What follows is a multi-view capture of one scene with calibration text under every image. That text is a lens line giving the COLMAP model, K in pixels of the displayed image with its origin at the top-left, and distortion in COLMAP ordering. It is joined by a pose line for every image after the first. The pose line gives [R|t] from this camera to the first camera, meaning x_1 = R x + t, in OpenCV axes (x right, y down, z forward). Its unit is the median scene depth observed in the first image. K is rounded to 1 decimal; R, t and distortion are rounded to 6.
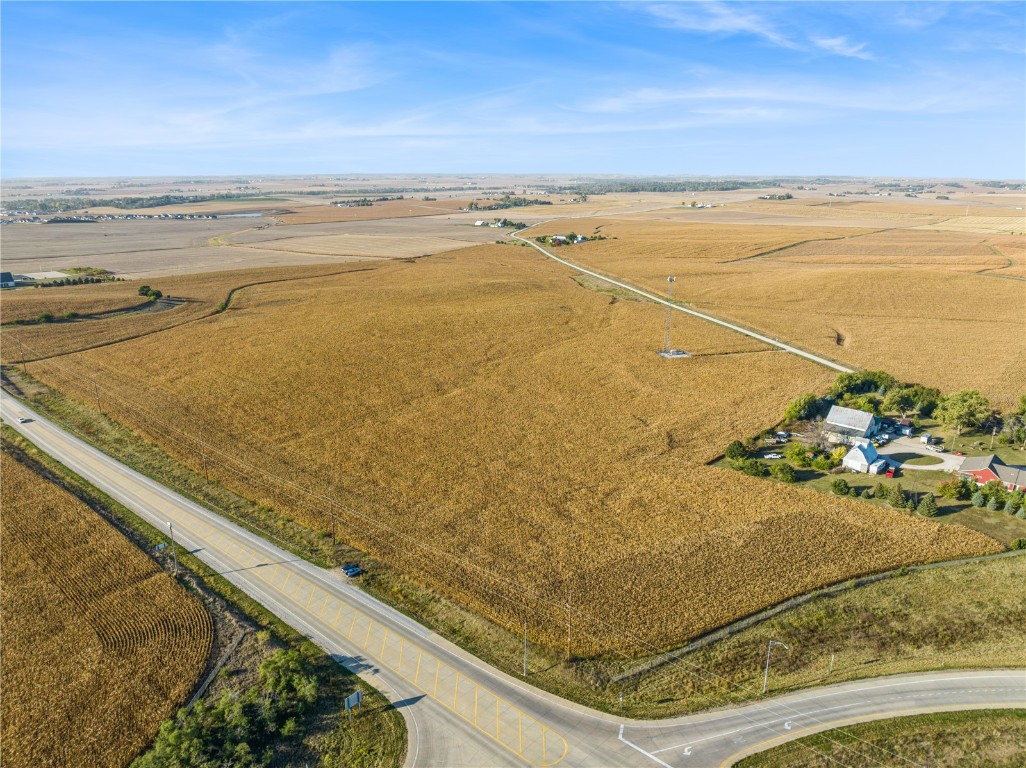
lens RADIAL K [[742.3, 0, 523.8], [0, 742.3, 384.6], [0, 0, 1]] dist [-0.040134, -0.000941]
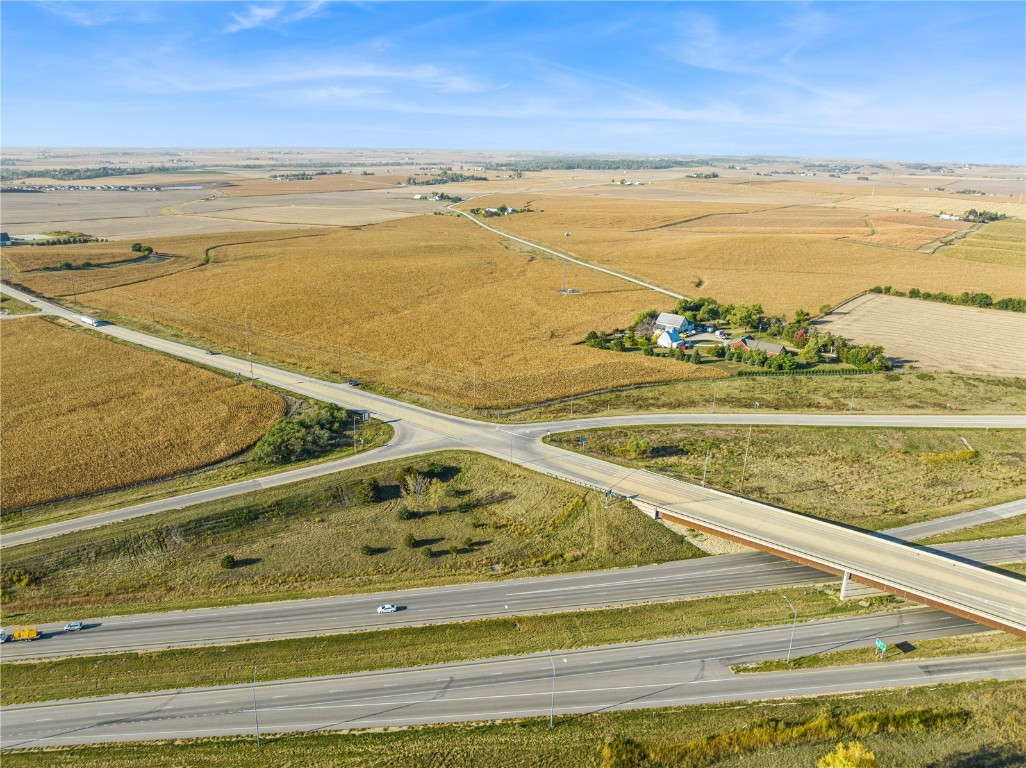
lens RADIAL K [[757.5, 0, 511.1], [0, 757.5, 383.2], [0, 0, 1]] dist [-0.039901, -0.001079]
pose [[0.997940, -0.004298, 0.064013, 0.005992], [0.002840, 0.999735, 0.022846, 0.052218], [-0.064094, -0.022617, 0.997688, -0.199296]]
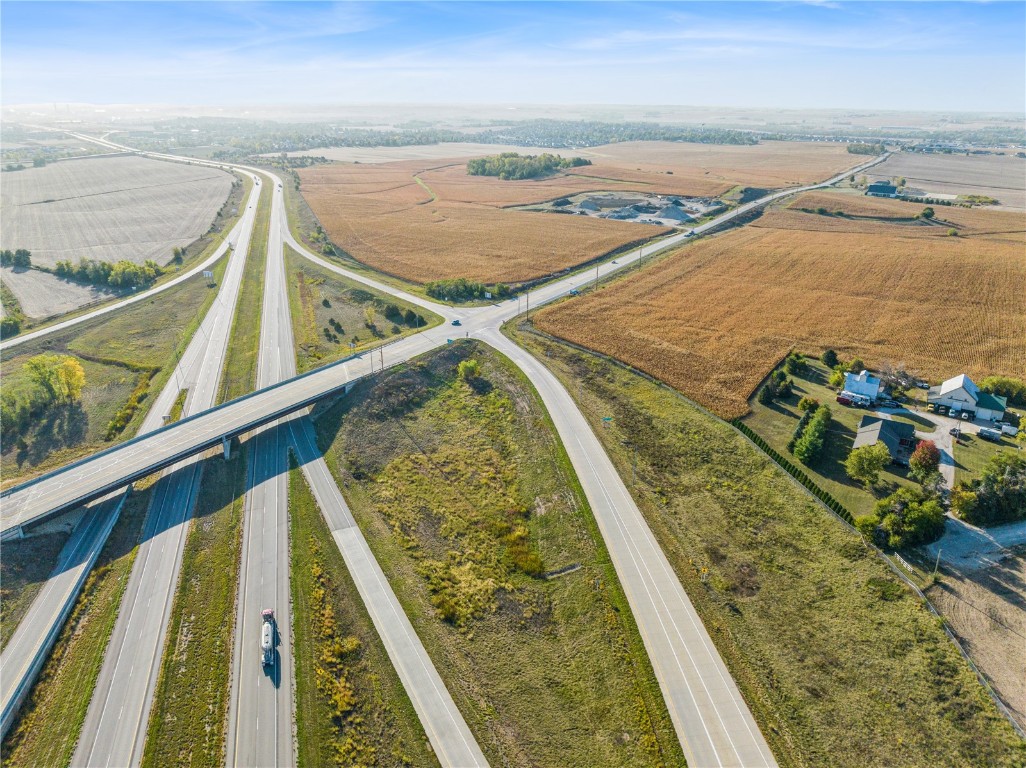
lens RADIAL K [[726.3, 0, 499.7], [0, 726.3, 372.1], [0, 0, 1]] dist [-0.036582, -0.001731]
pose [[0.151091, 0.354803, -0.922652, 0.458399], [-0.287463, 0.908800, 0.302403, -0.032307], [0.945800, 0.219537, 0.239304, 0.076475]]
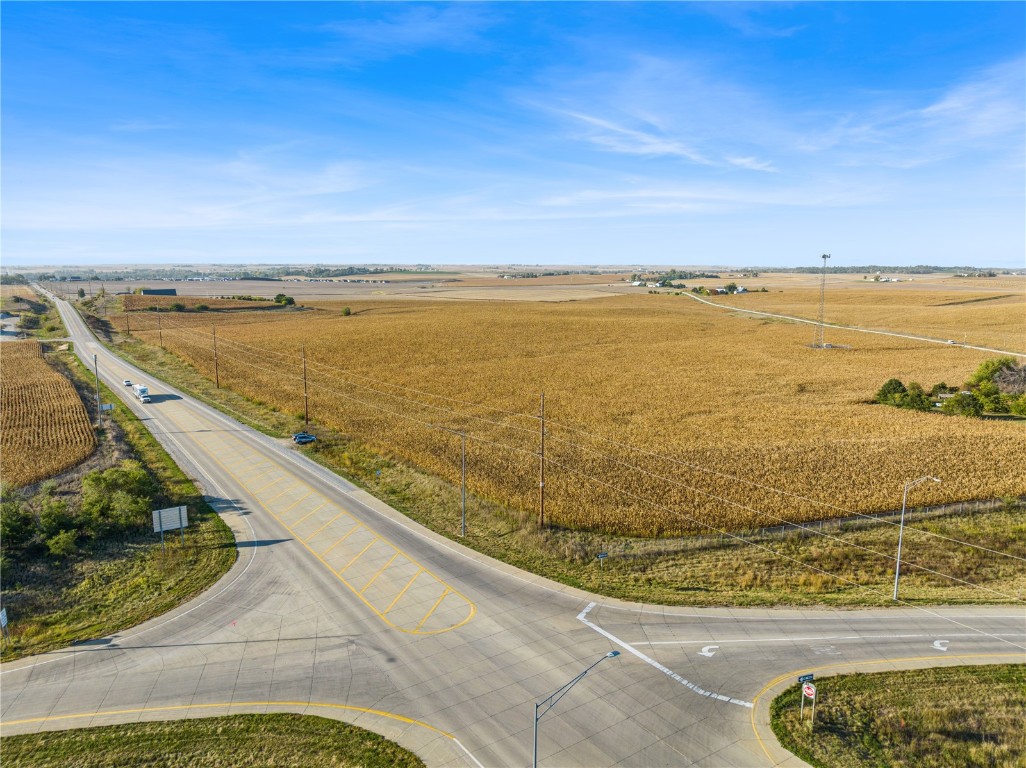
lens RADIAL K [[742.7, 0, 509.6], [0, 742.7, 382.9], [0, 0, 1]] dist [-0.037822, -0.000396]
pose [[0.969726, 0.040344, -0.240842, 0.034845], [-0.069448, 0.991096, -0.113606, 0.065731], [0.234114, 0.126893, 0.963893, 0.080767]]
